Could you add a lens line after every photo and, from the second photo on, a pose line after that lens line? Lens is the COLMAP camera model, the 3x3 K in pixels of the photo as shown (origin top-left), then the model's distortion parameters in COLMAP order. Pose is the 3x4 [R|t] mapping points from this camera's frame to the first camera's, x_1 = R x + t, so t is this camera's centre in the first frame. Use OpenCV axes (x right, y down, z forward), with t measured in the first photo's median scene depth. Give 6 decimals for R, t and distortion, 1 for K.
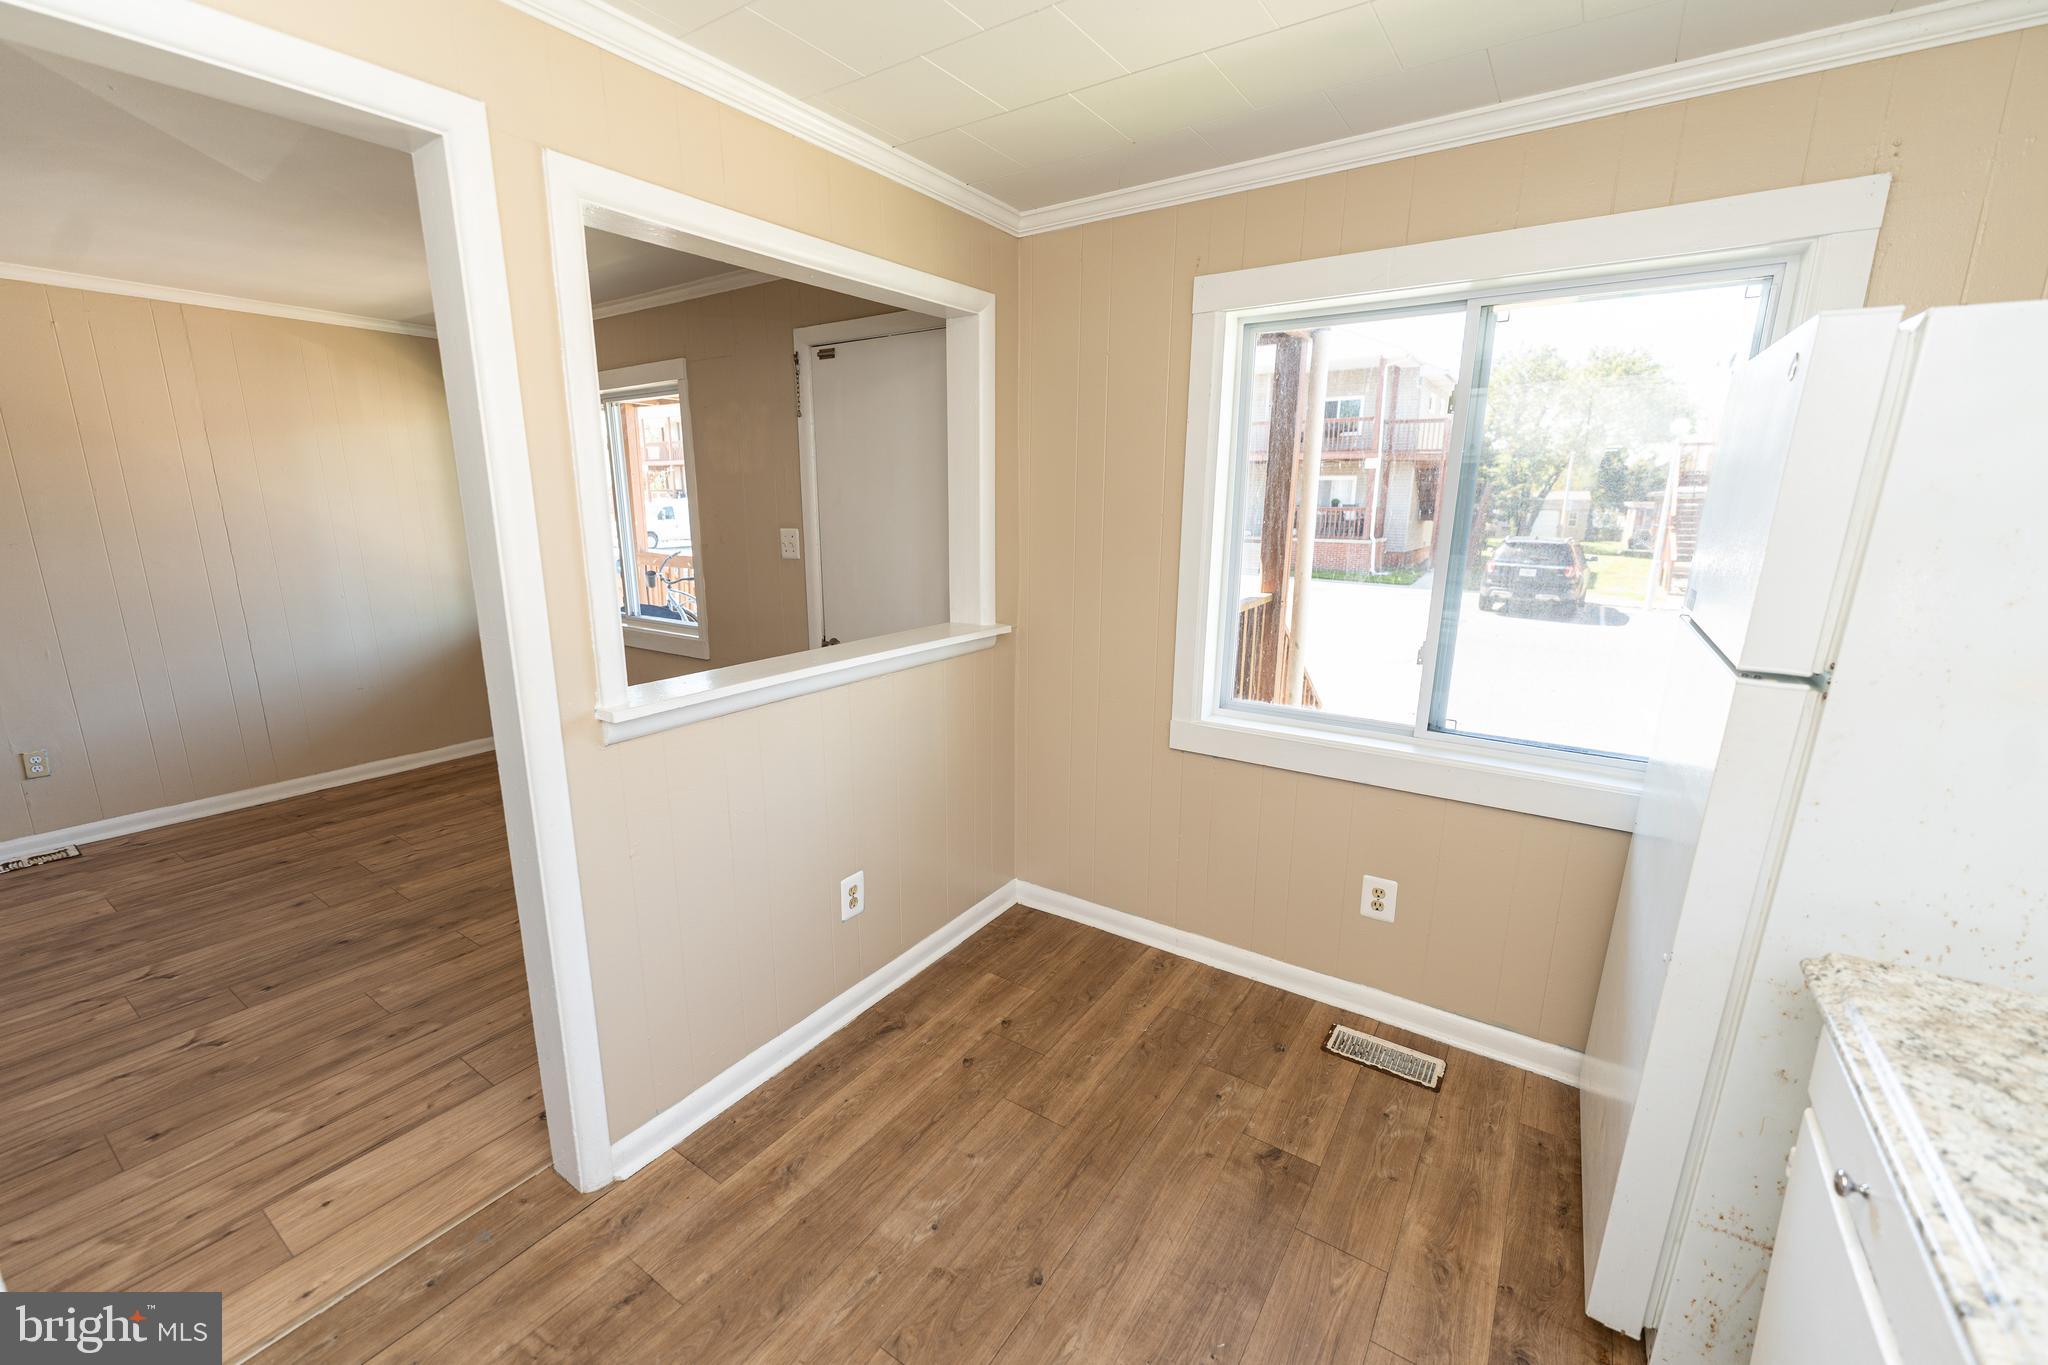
lens RADIAL K [[847.2, 0, 1013.5], [0, 847.2, 676.5], [0, 0, 1]] dist [0.000605, -0.000120]
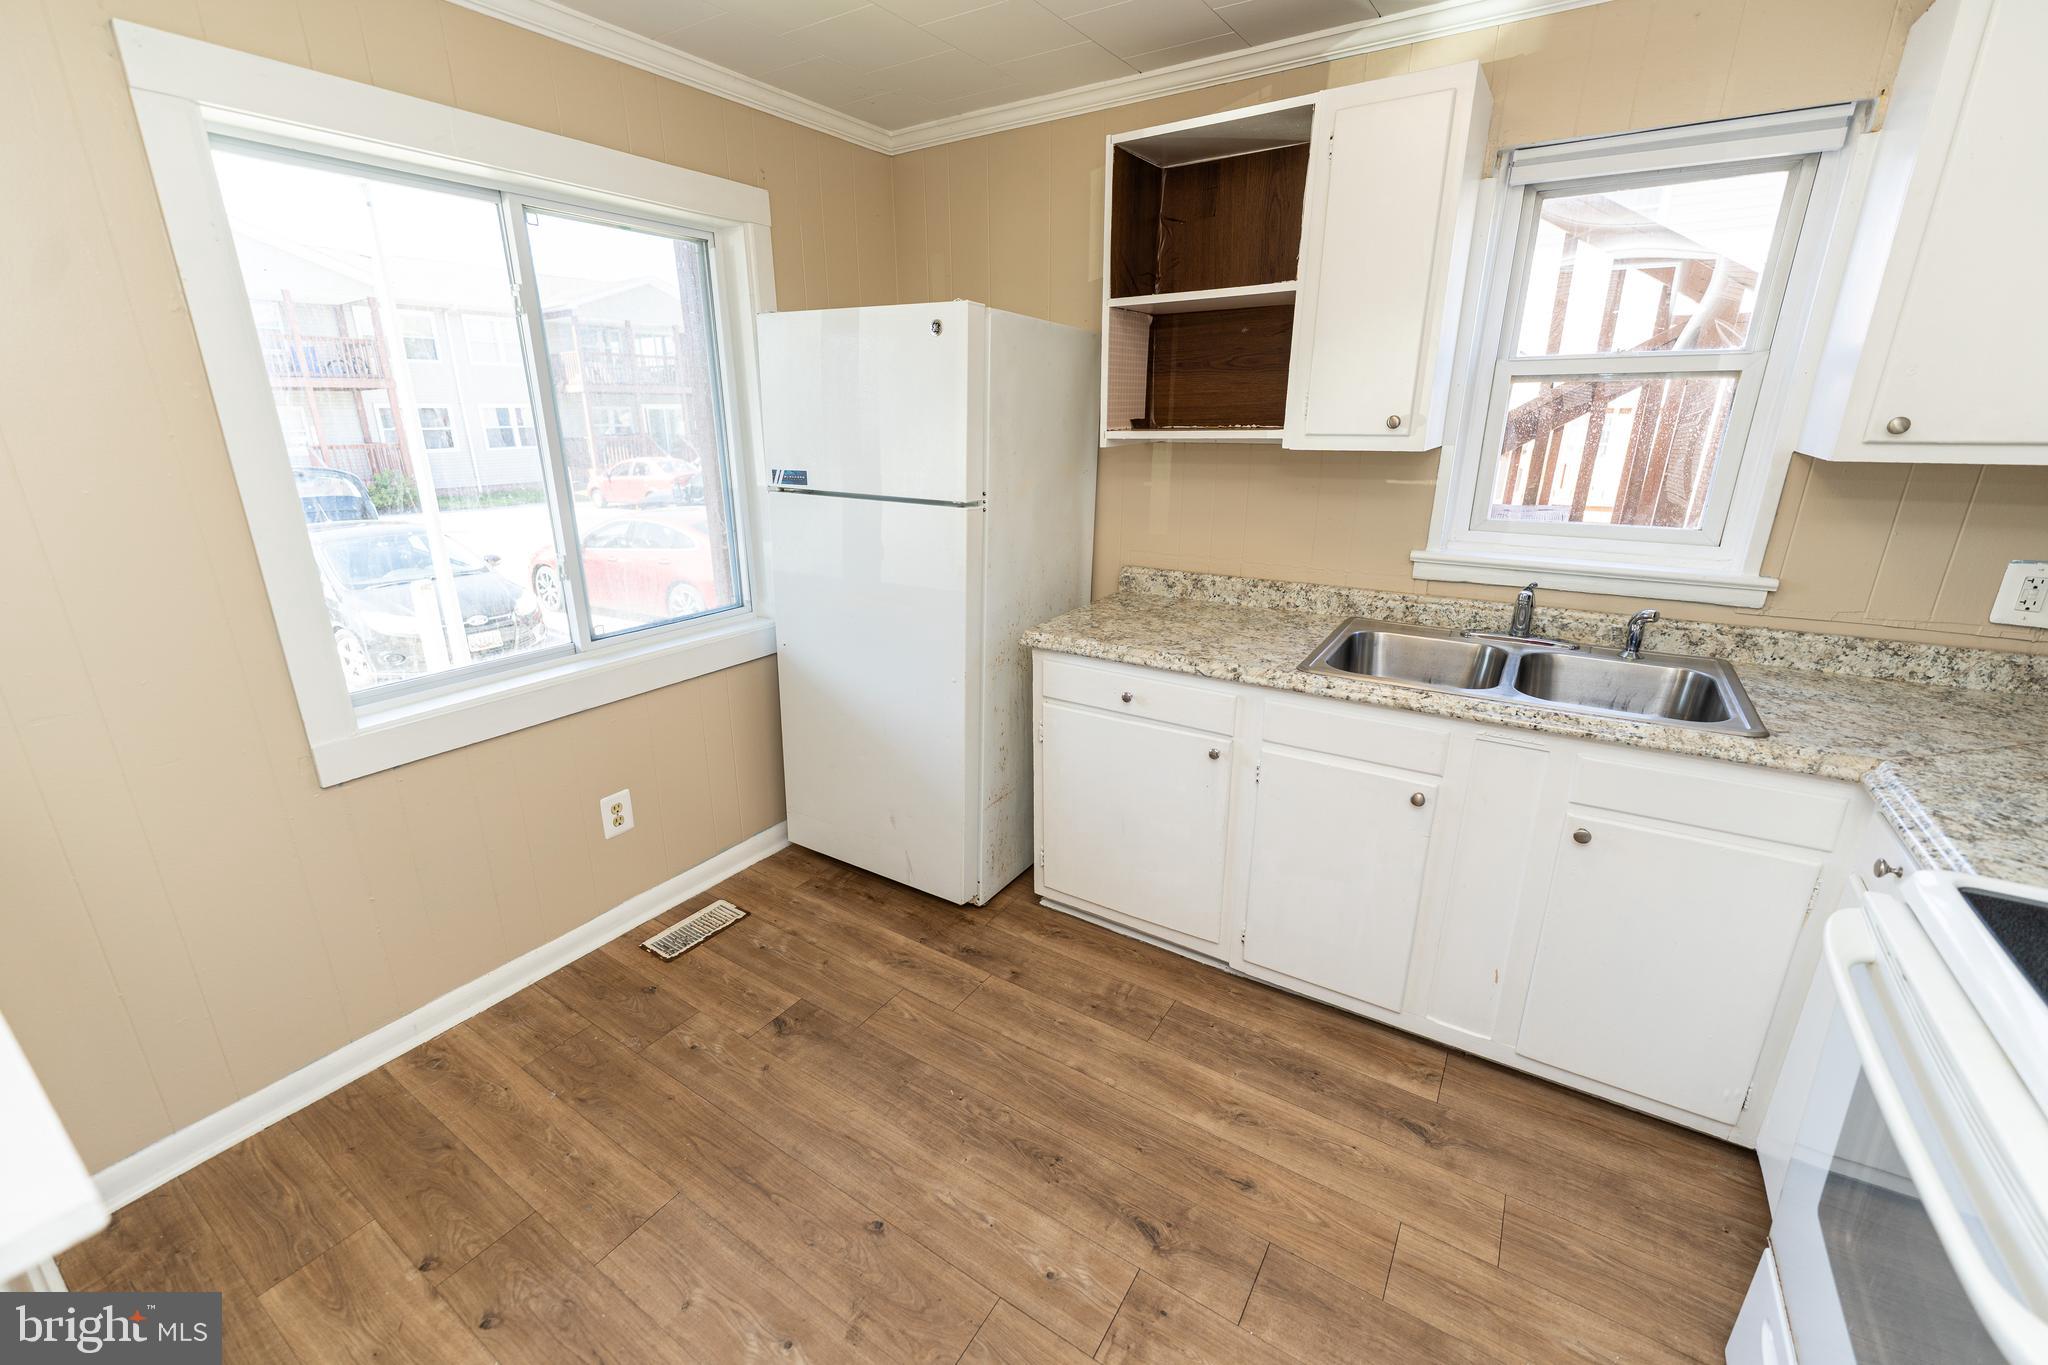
lens RADIAL K [[847.2, 0, 992.6], [0, 847.2, 682.2], [0, 0, 1]] dist [0.000605, -0.000120]
pose [[-0.009627, -0.311084, 0.950334, -0.486361], [0.217467, 0.926980, 0.305642, -0.096424], [-0.976020, 0.209608, 0.058727, 0.468301]]
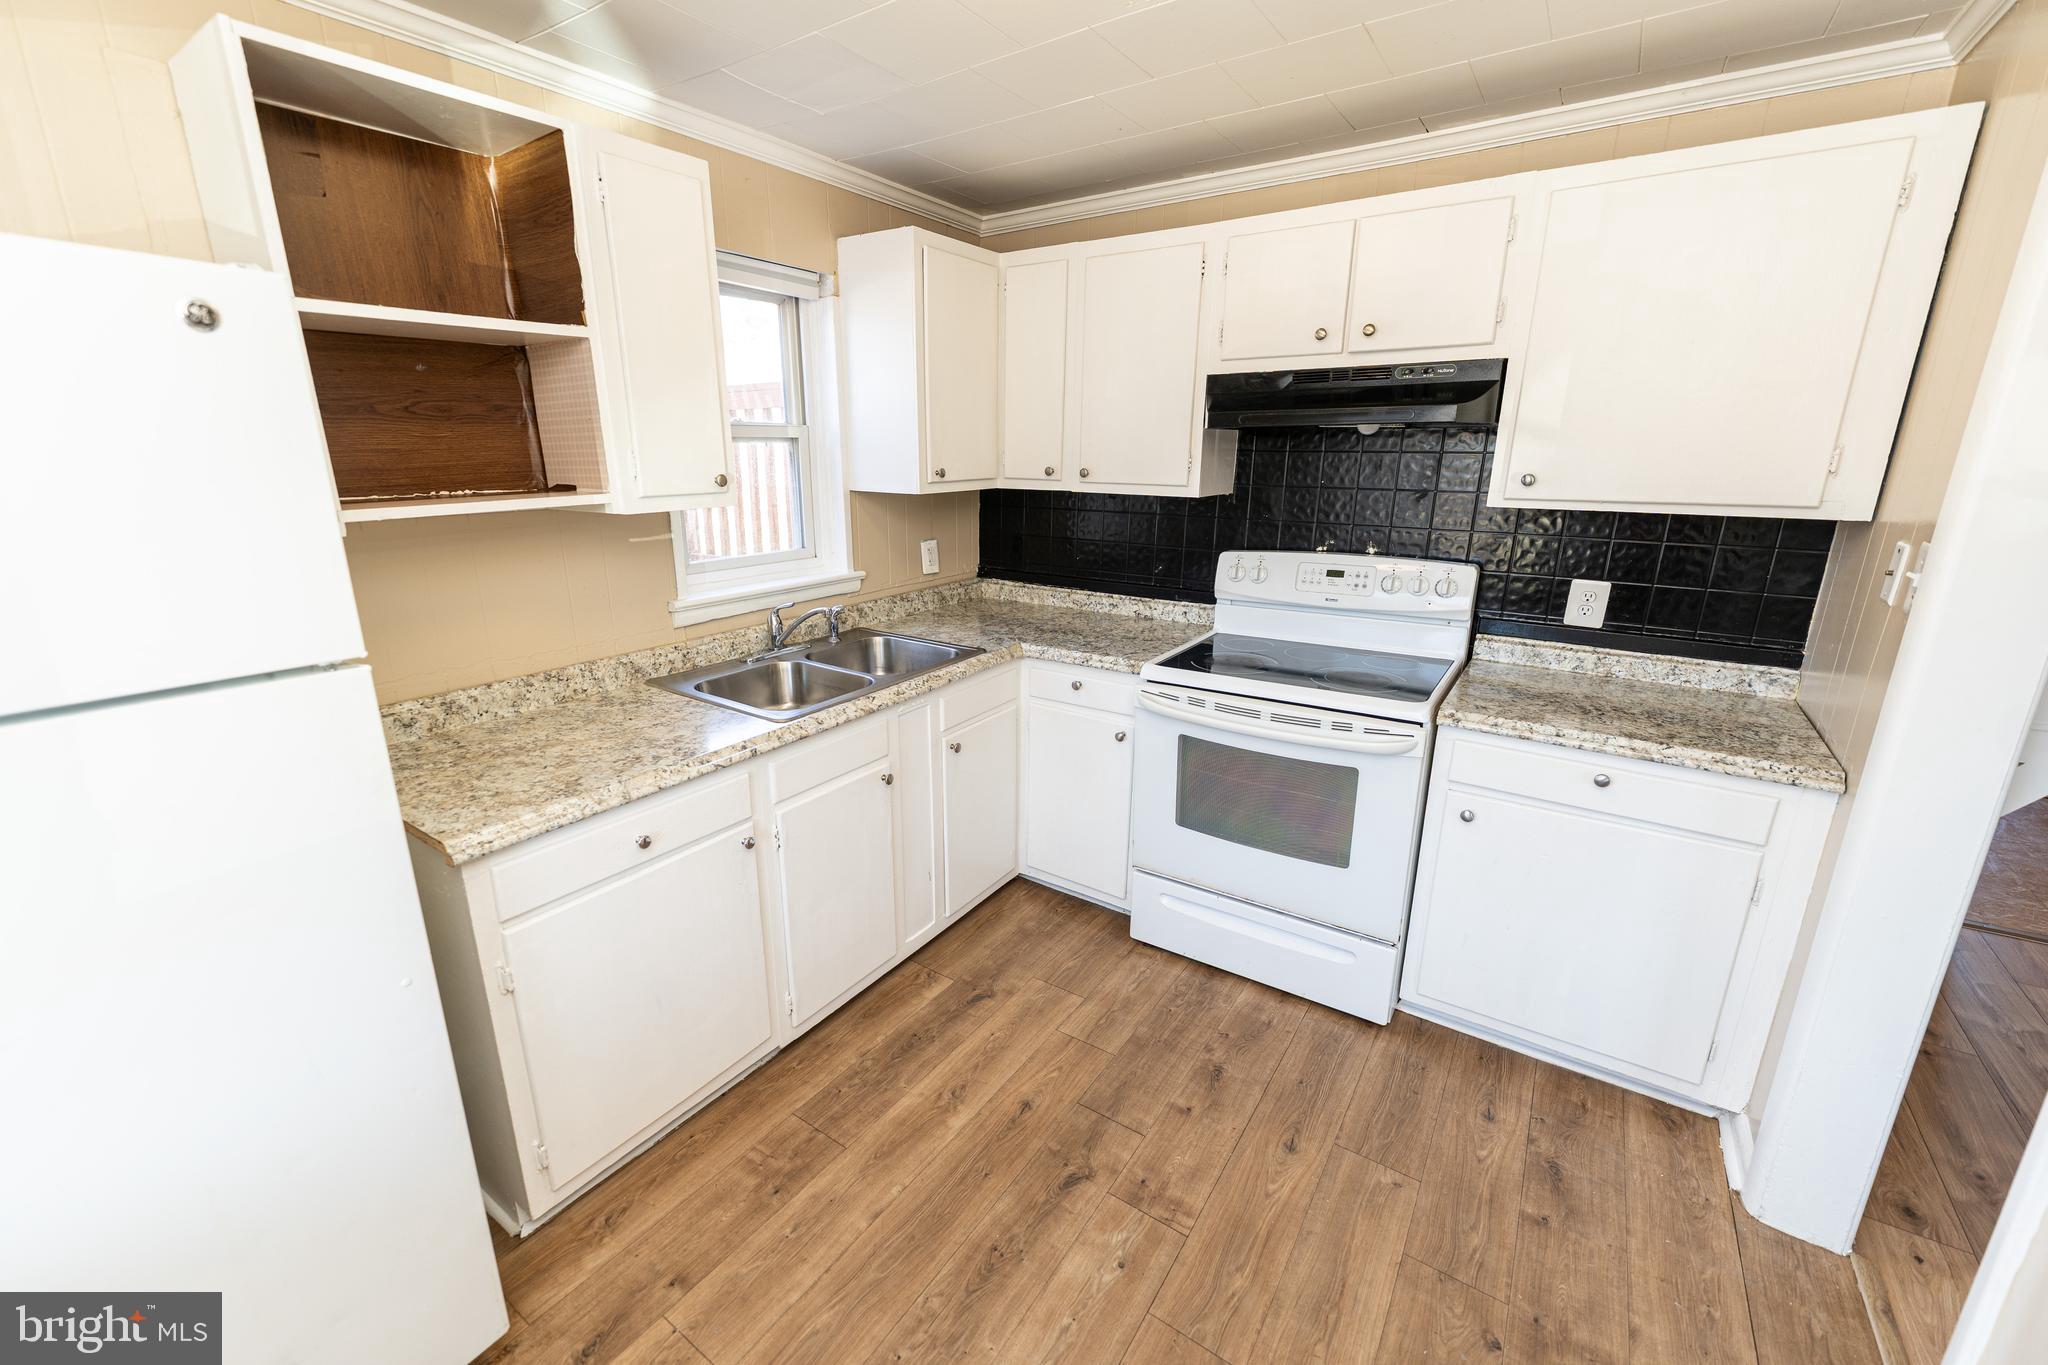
lens RADIAL K [[847.2, 0, 1008.7], [0, 847.2, 680.7], [0, 0, 1]] dist [0.000605, -0.000120]
pose [[-0.999996, 0.000194, -0.002733, 0.068435], [-0.001101, 0.884939, 0.465705, -0.215056], [0.002509, 0.465706, -0.884936, 0.939400]]
